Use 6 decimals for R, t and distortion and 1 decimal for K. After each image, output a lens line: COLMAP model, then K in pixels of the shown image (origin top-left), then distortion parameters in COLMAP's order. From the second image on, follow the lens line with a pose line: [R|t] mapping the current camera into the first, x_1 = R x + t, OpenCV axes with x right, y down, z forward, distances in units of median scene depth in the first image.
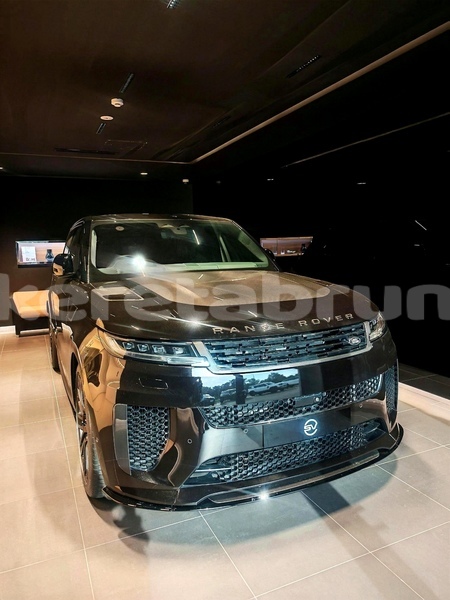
lens RADIAL K [[437.7, 0, 223.7], [0, 437.7, 294.8], [0, 0, 1]] dist [-0.002828, -0.012418]
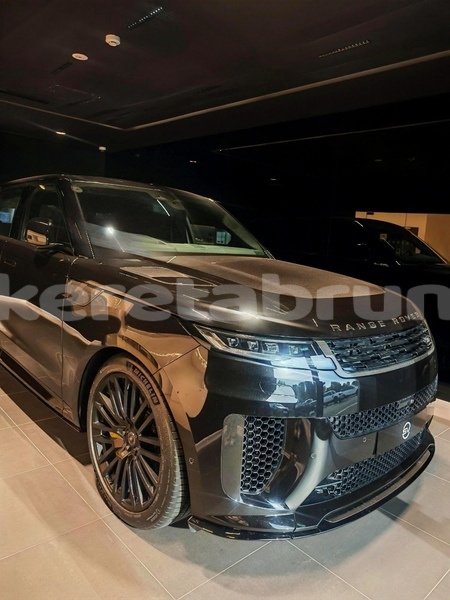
lens RADIAL K [[437.7, 0, 215.6], [0, 437.7, 293.8], [0, 0, 1]] dist [-0.002828, -0.012418]
pose [[0.942720, 0.051508, 0.329584, -0.473663], [-0.061397, 0.997920, 0.019659, 0.009938], [-0.327886, -0.038768, 0.943921, 0.224943]]
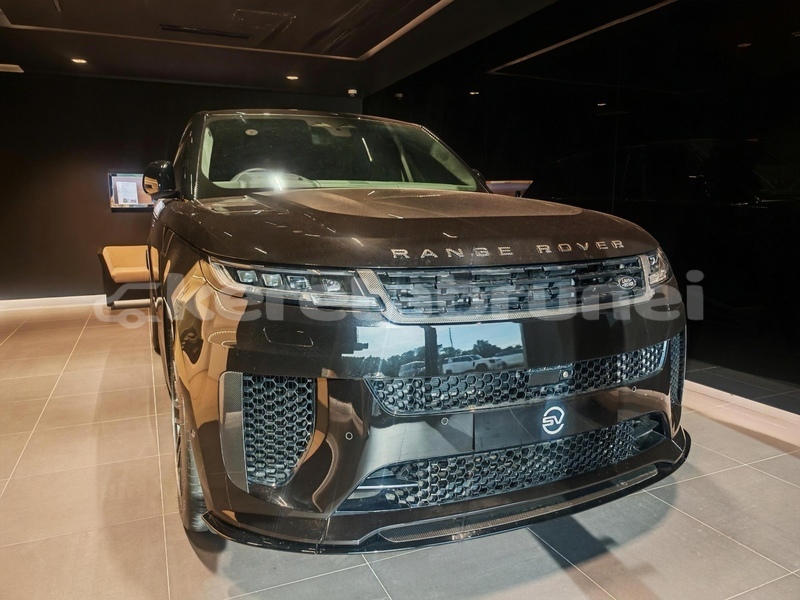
lens RADIAL K [[583.6, 0, 400.7], [0, 583.6, 300.7], [0, 0, 1]] dist [-0.002828, -0.012418]
pose [[0.999777, 0.021093, -0.000625, -0.009600], [-0.021050, 0.998949, 0.040715, 0.100587], [0.001483, -0.040693, 0.999171, 0.192142]]
